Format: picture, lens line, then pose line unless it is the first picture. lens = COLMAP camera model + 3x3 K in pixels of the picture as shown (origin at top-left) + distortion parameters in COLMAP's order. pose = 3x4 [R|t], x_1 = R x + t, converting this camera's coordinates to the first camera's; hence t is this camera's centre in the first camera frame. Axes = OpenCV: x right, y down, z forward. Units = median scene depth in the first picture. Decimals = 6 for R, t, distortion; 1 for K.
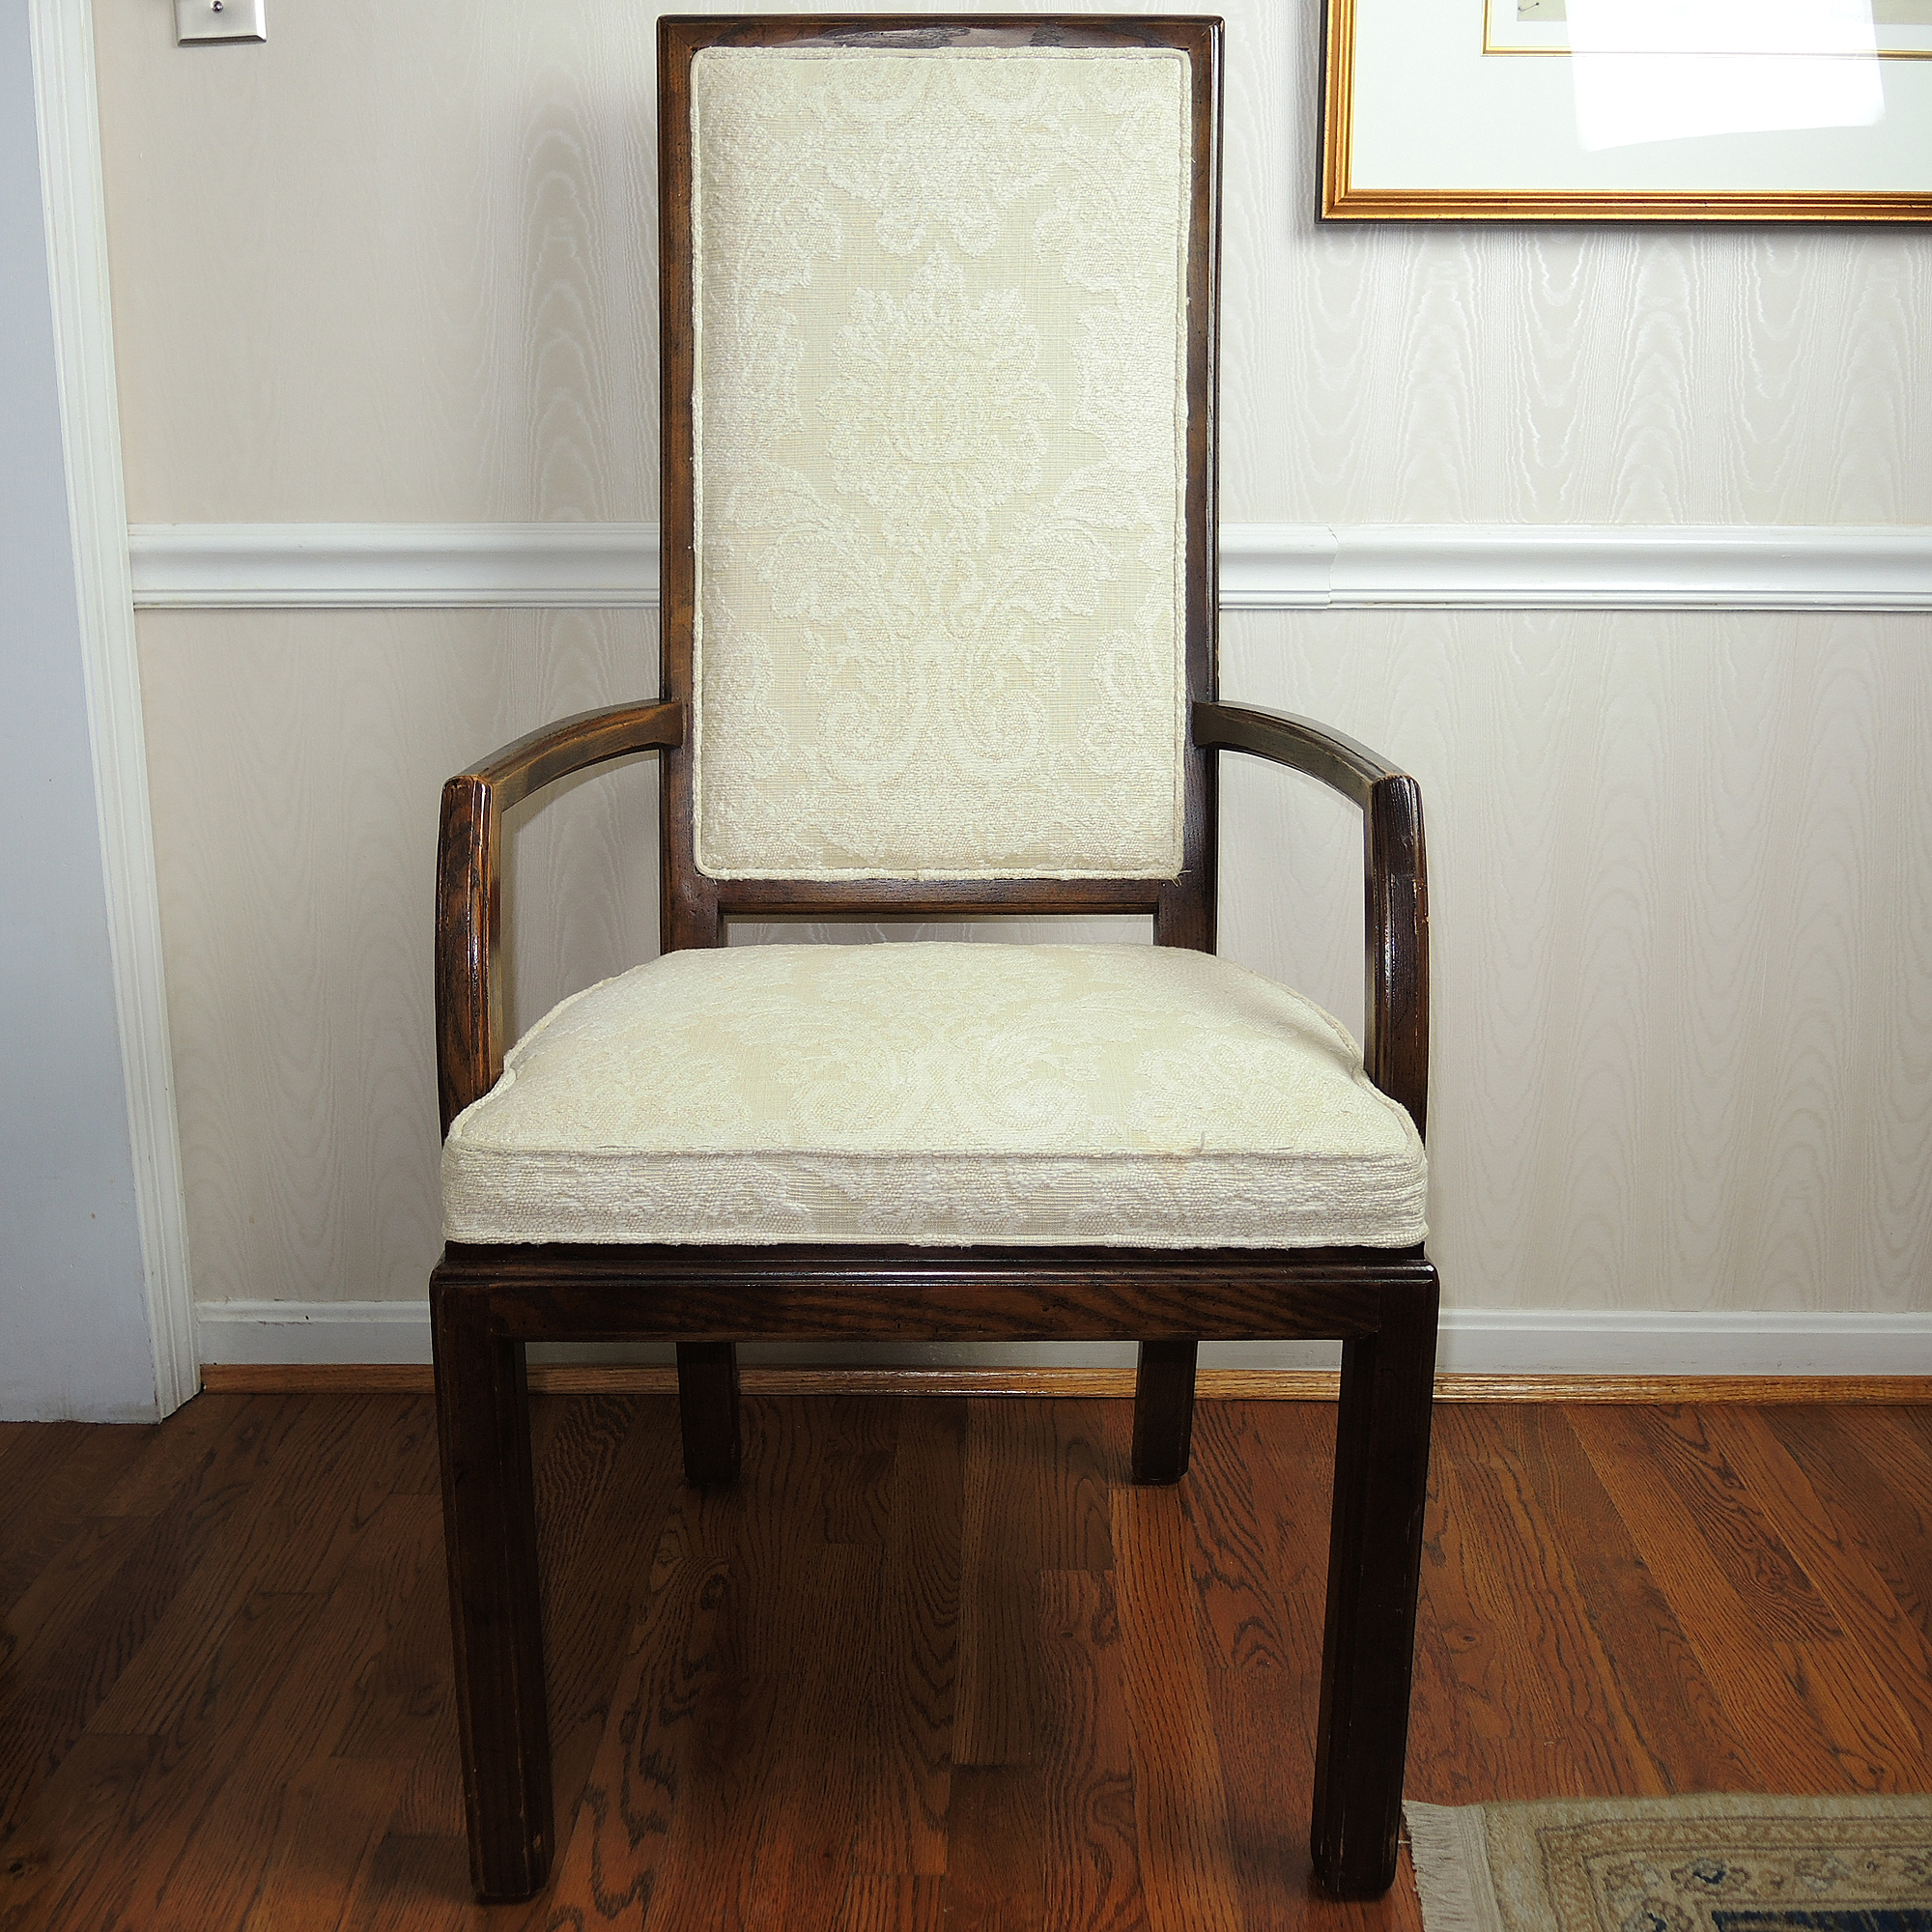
lens RADIAL K [[2155.5, 0, 955.8], [0, 2155.5, 958.5], [0, 0, 1]] dist [-0.063394, 0.000000]
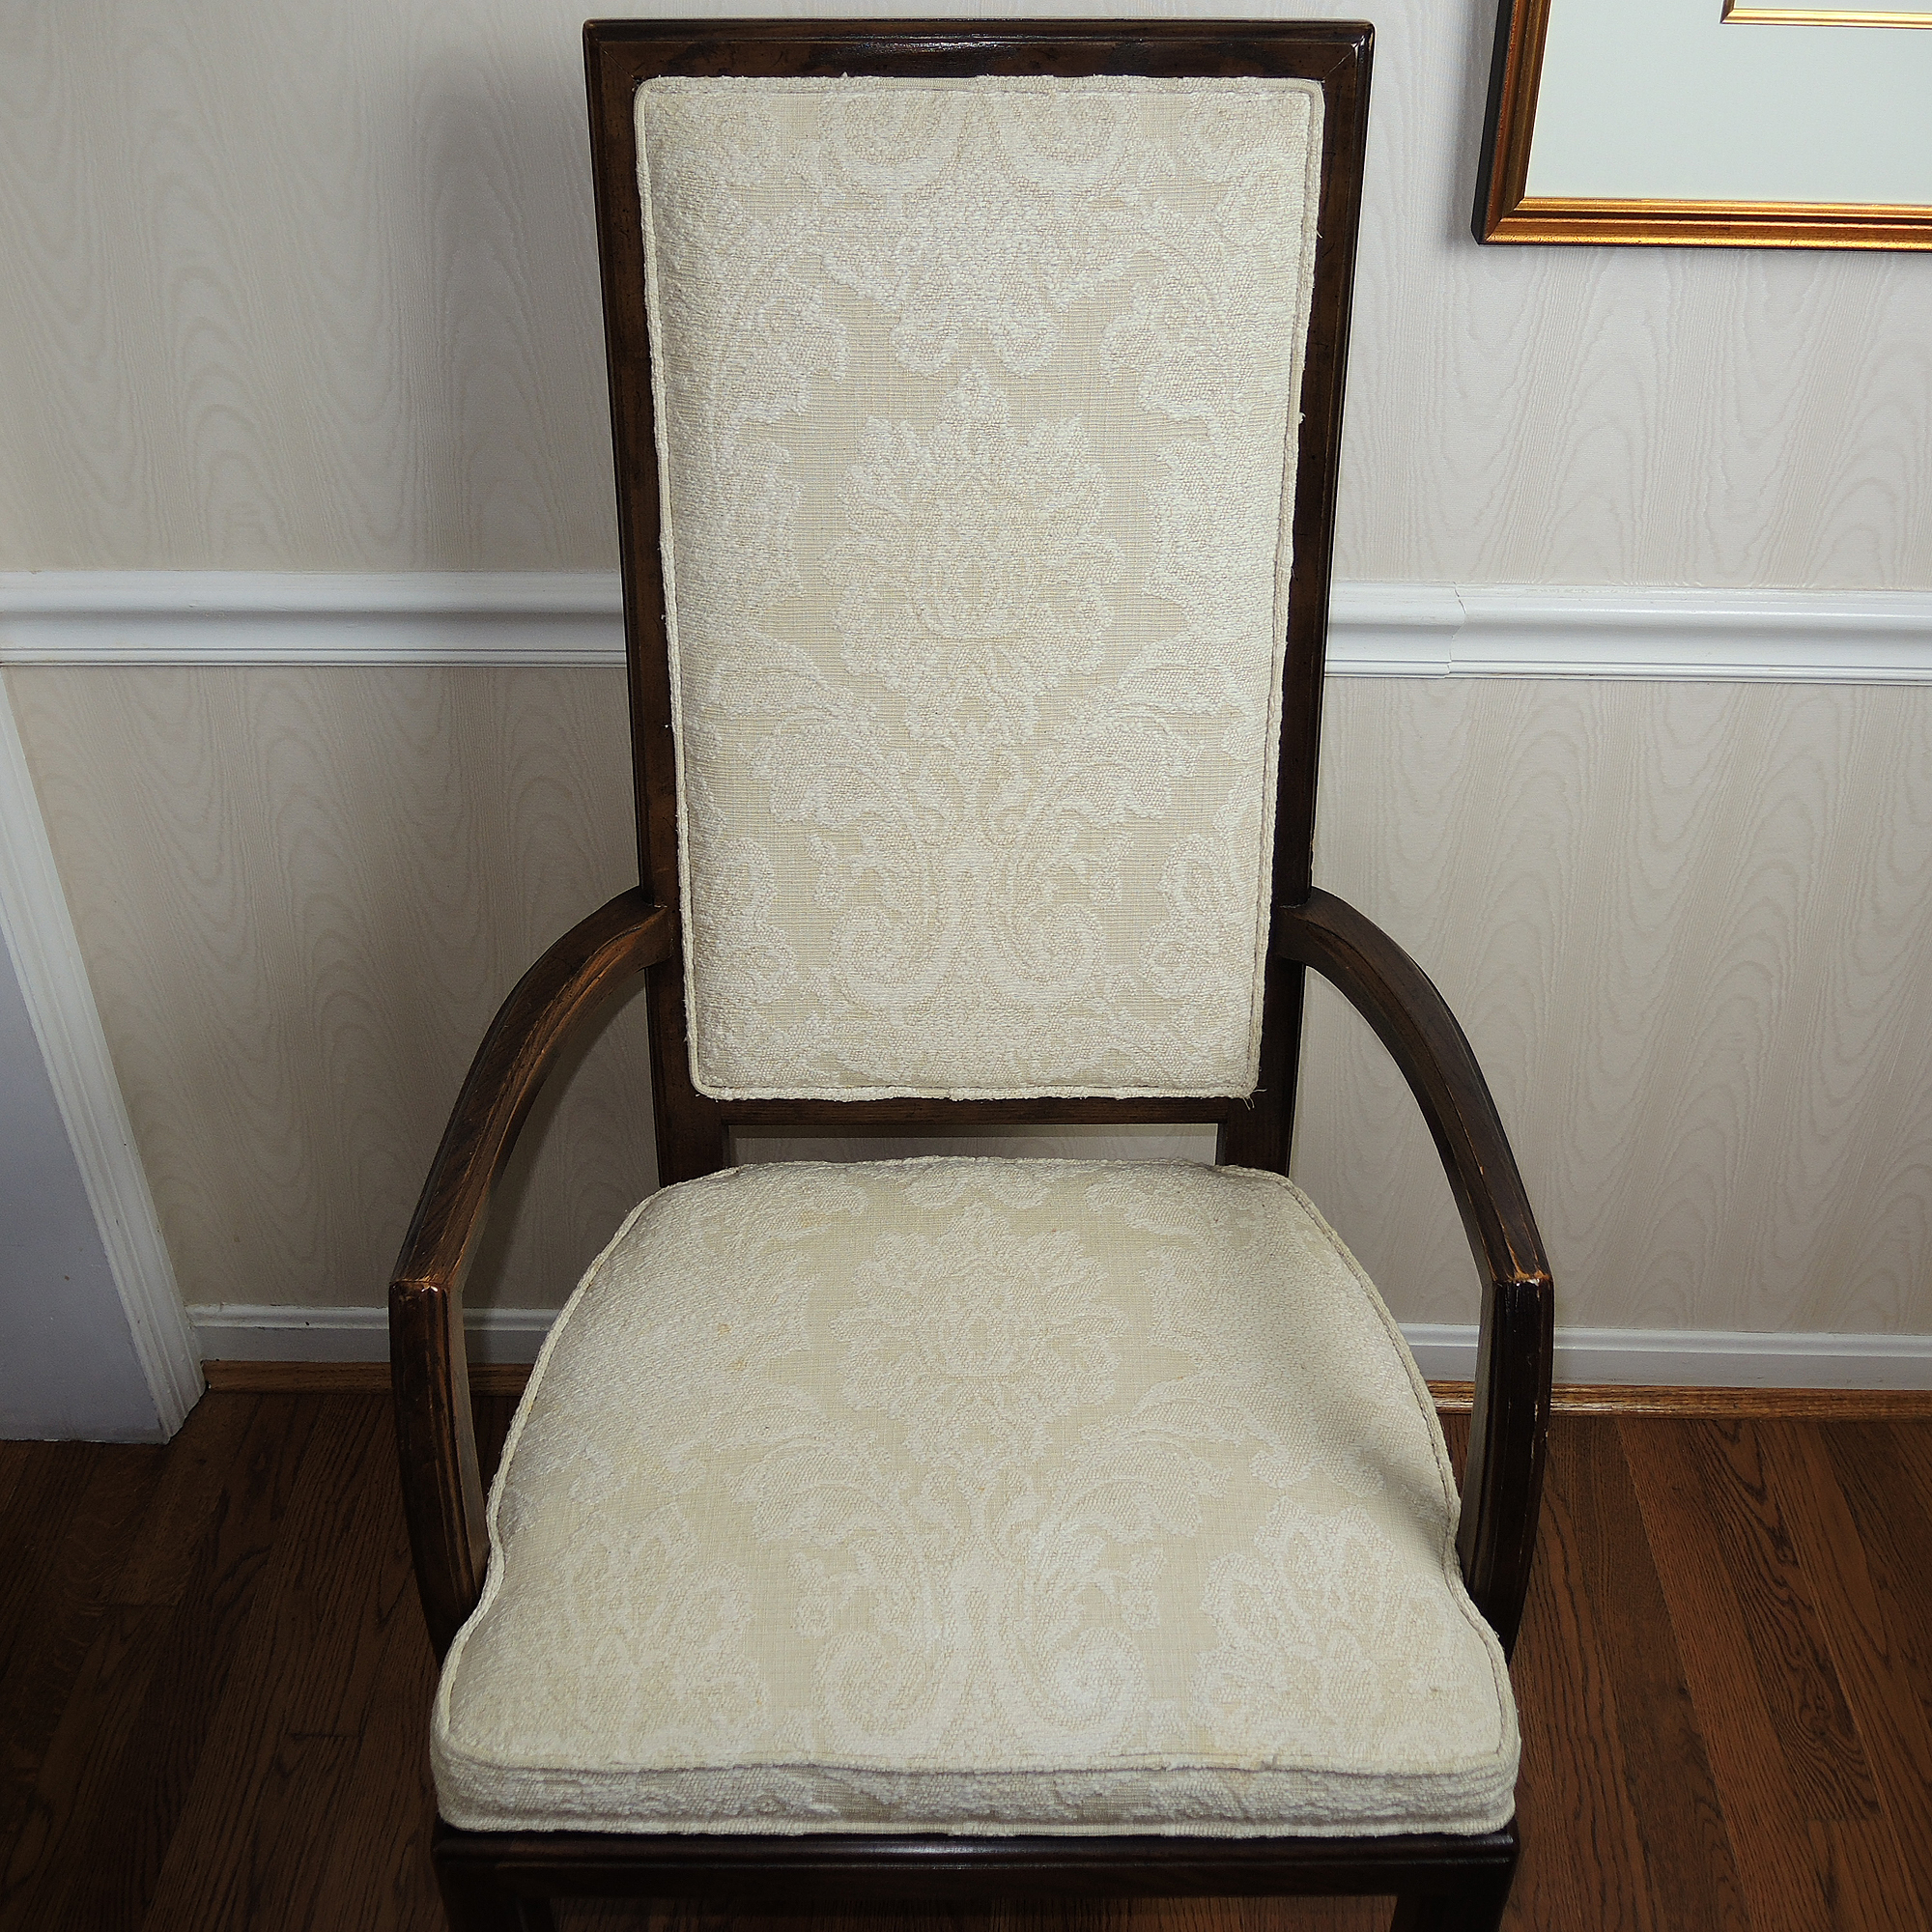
lens RADIAL K [[2155.5, 0, 958.5], [0, 2155.5, 968.0], [0, 0, 1]] dist [-0.063394, 0.000000]
pose [[0.999971, 0.001412, -0.007443, -0.007996], [0.001438, 0.929215, 0.369536, -0.408820], [0.007438, -0.369536, 0.929187, 0.216706]]
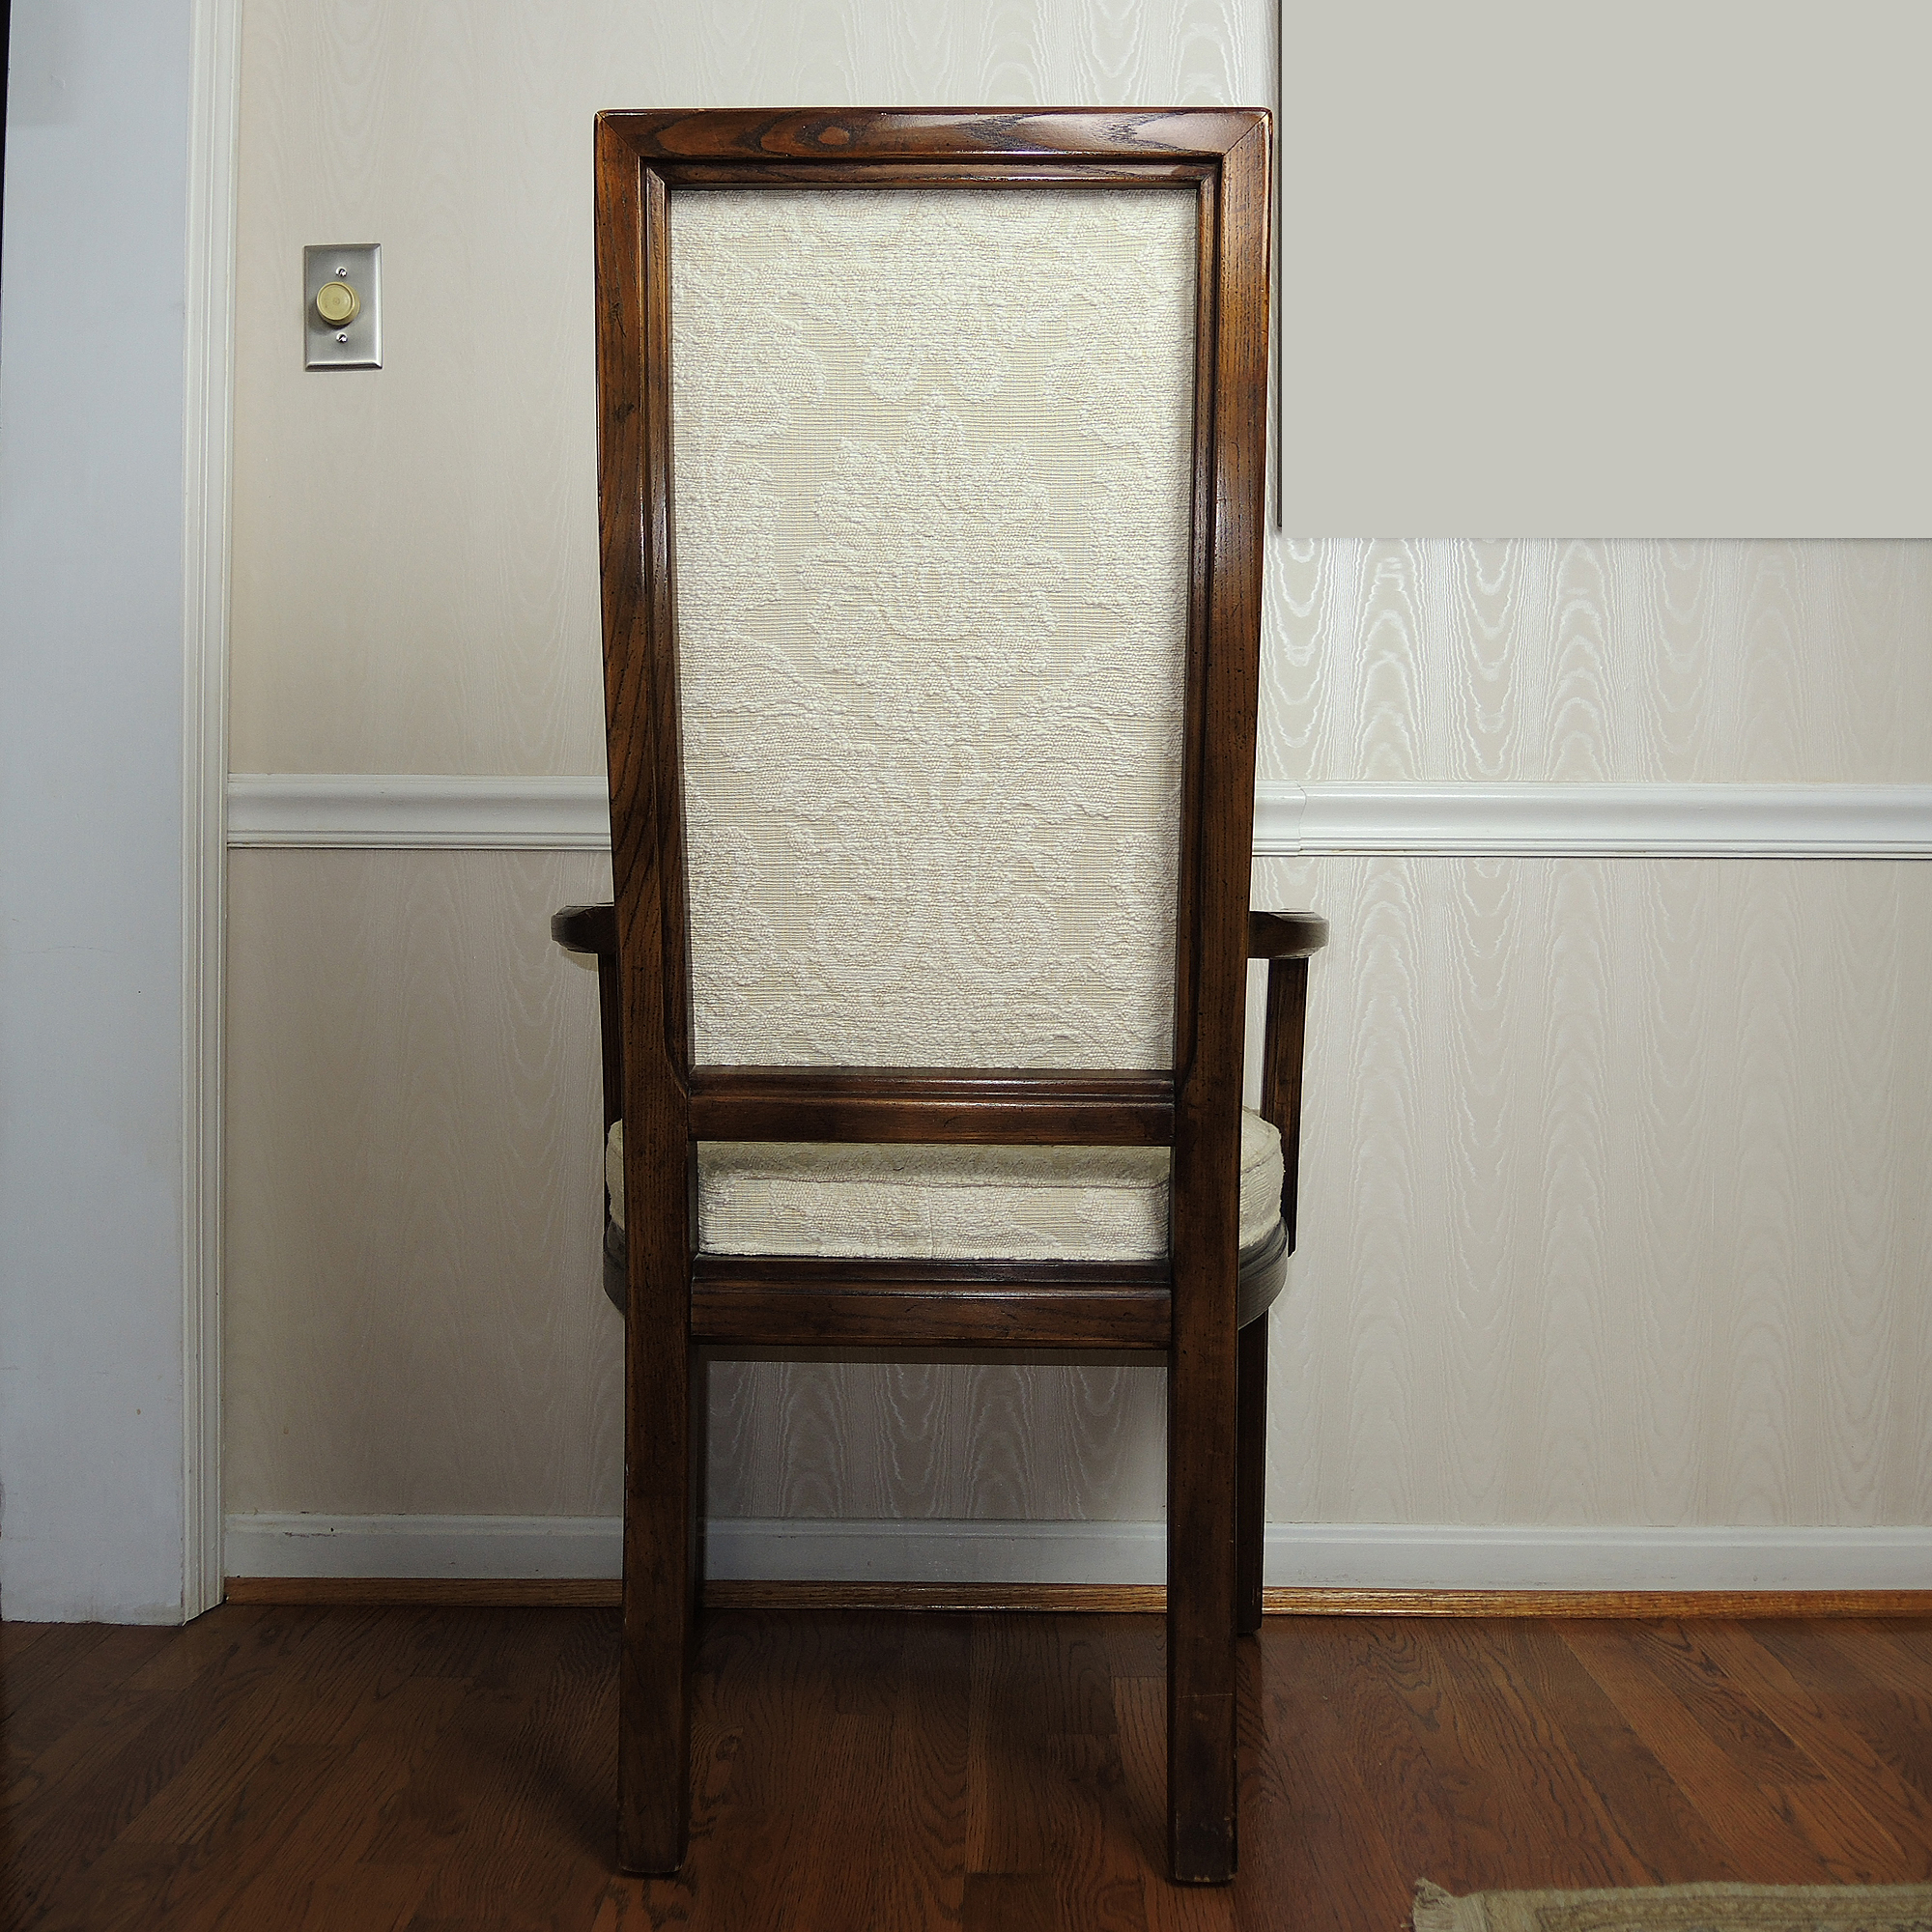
lens RADIAL K [[2155.5, 0, 956.7], [0, 2155.5, 952.1], [0, 0, 1]] dist [-0.063394, 0.000000]
pose [[0.999925, 0.007899, 0.009348, -0.016821], [-0.005522, 0.972853, -0.231359, 0.164586], [-0.010921, 0.231290, 0.972824, -0.086532]]
